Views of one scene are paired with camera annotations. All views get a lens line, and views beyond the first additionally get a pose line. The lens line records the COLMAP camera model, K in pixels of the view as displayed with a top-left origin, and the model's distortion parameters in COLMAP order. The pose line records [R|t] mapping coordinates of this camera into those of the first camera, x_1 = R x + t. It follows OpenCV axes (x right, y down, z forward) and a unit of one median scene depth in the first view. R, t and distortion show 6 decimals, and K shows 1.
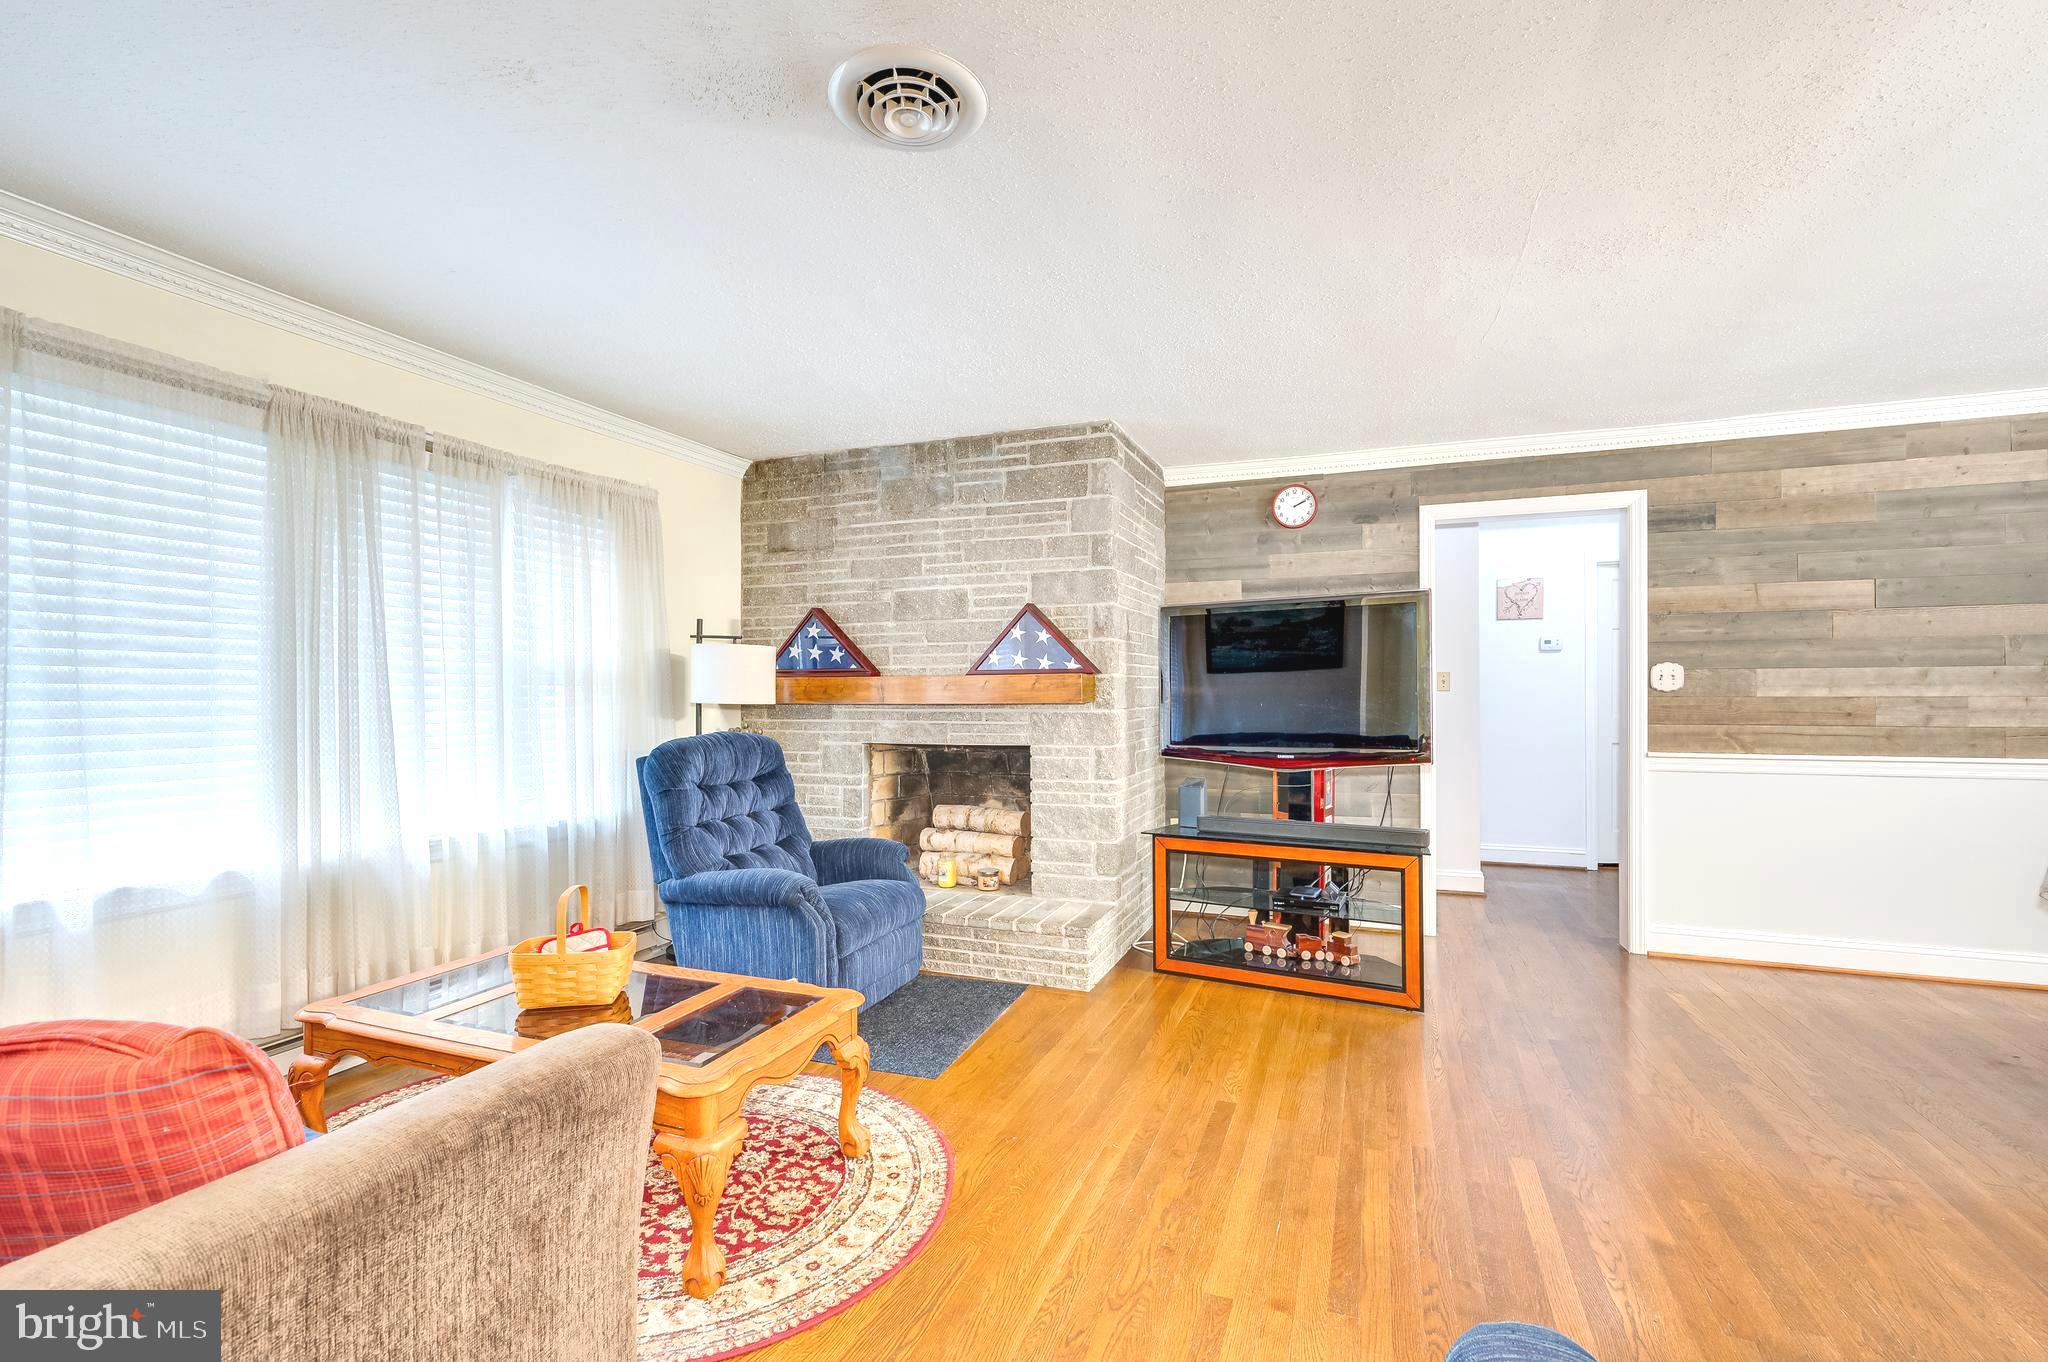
lens RADIAL K [[907.9, 0, 1012.3], [0, 907.9, 695.7], [0, 0, 1]] dist [-0.002836, 0.001644]
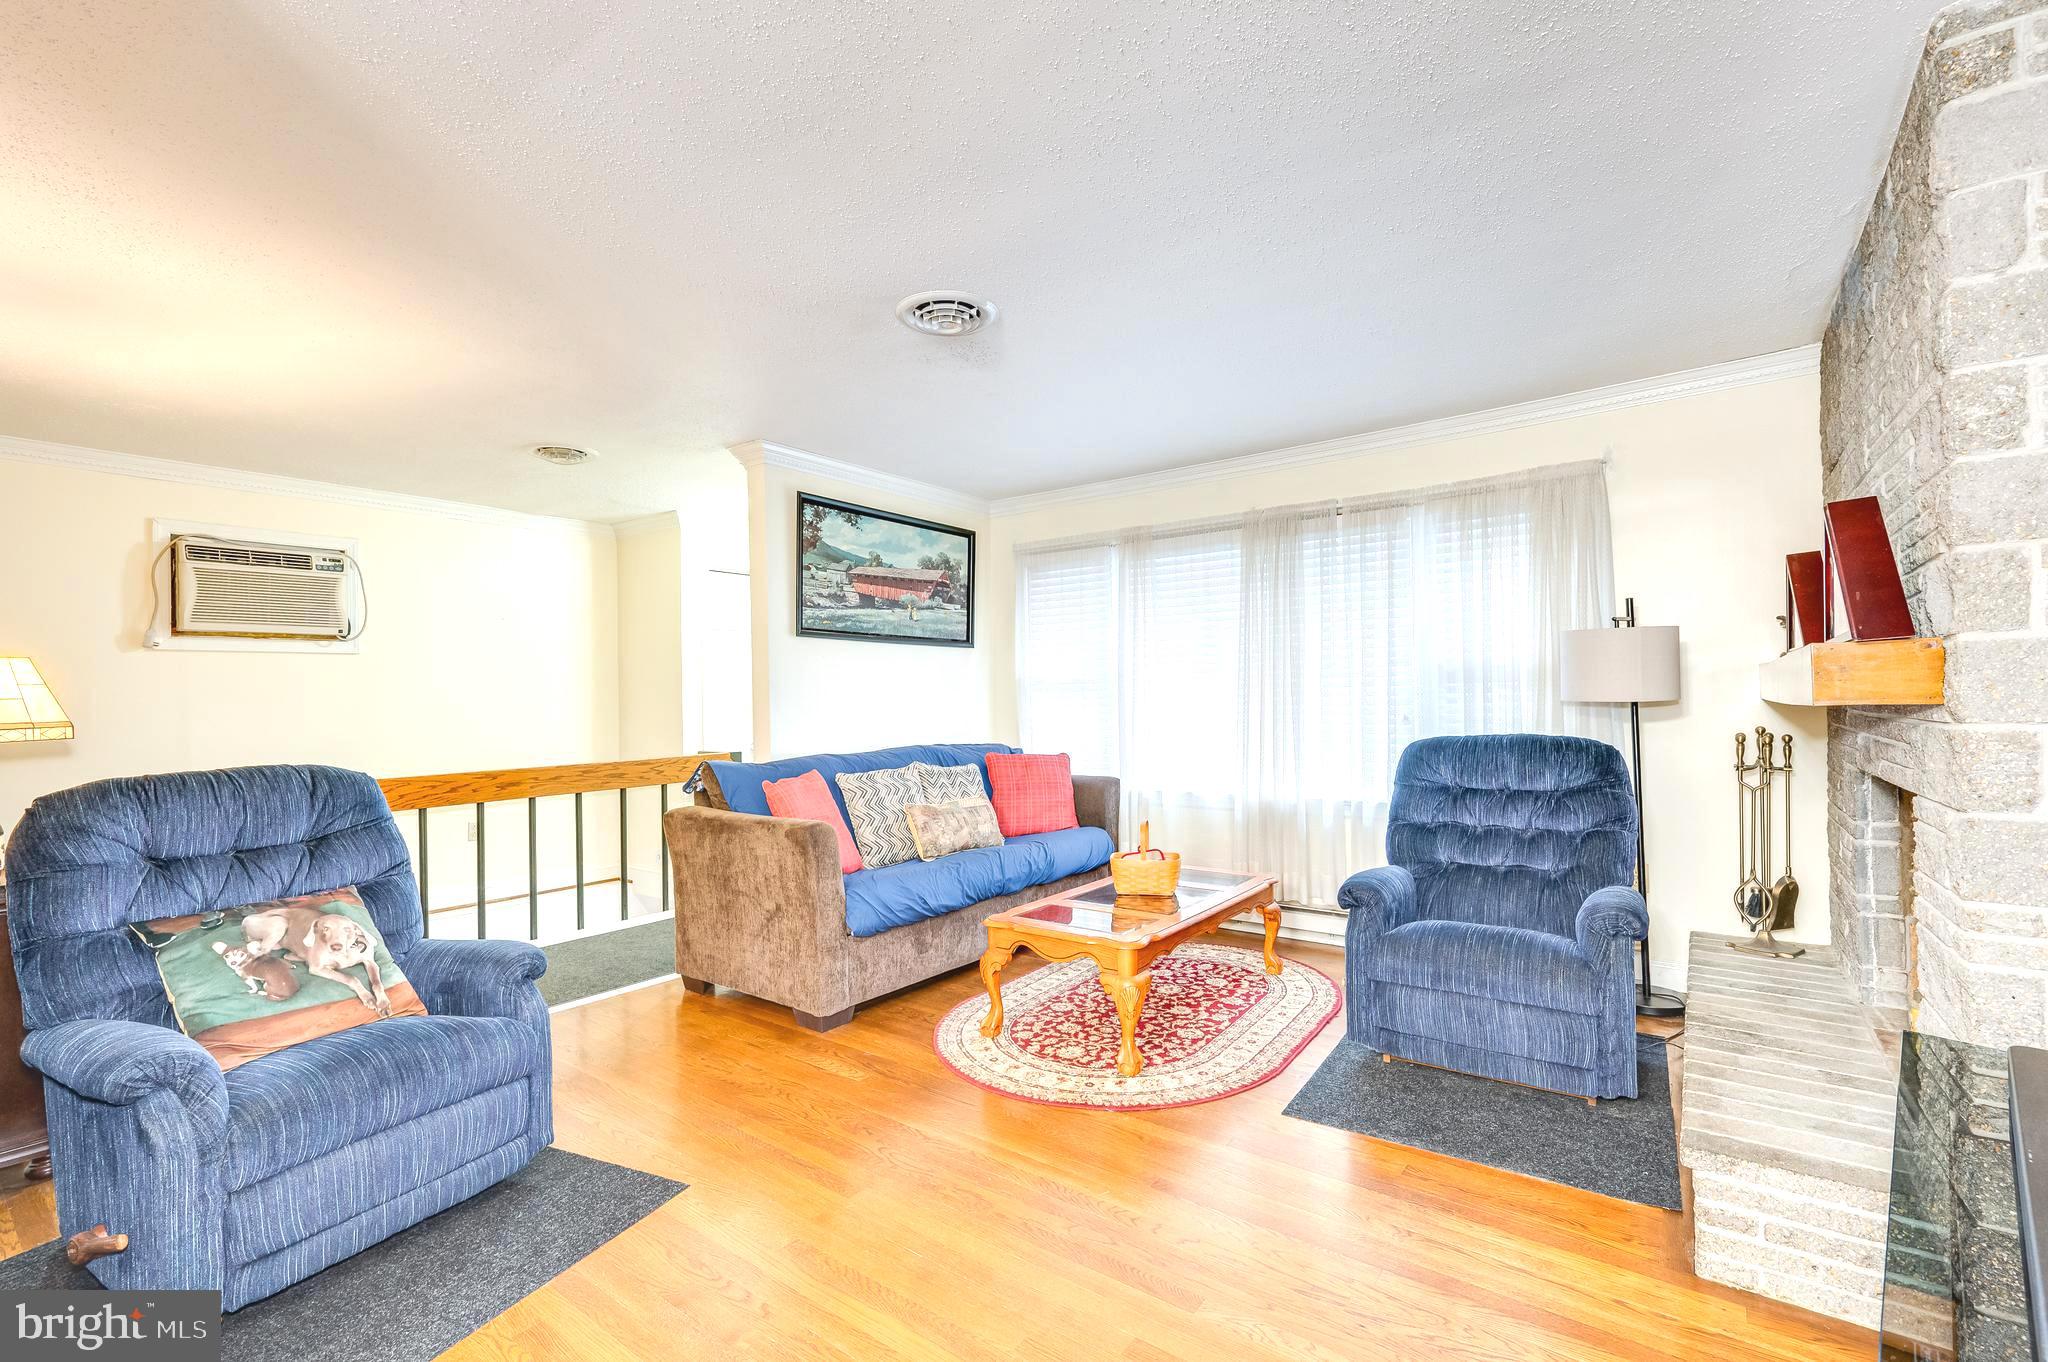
lens RADIAL K [[907.9, 0, 1038.8], [0, 907.9, 692.5], [0, 0, 1]] dist [-0.002836, 0.001644]
pose [[-0.262900, 0.001666, -0.964822, 0.970252], [0.012707, 0.999918, -0.001736, -0.006868], [0.964739, -0.012716, -0.262900, 1.129763]]
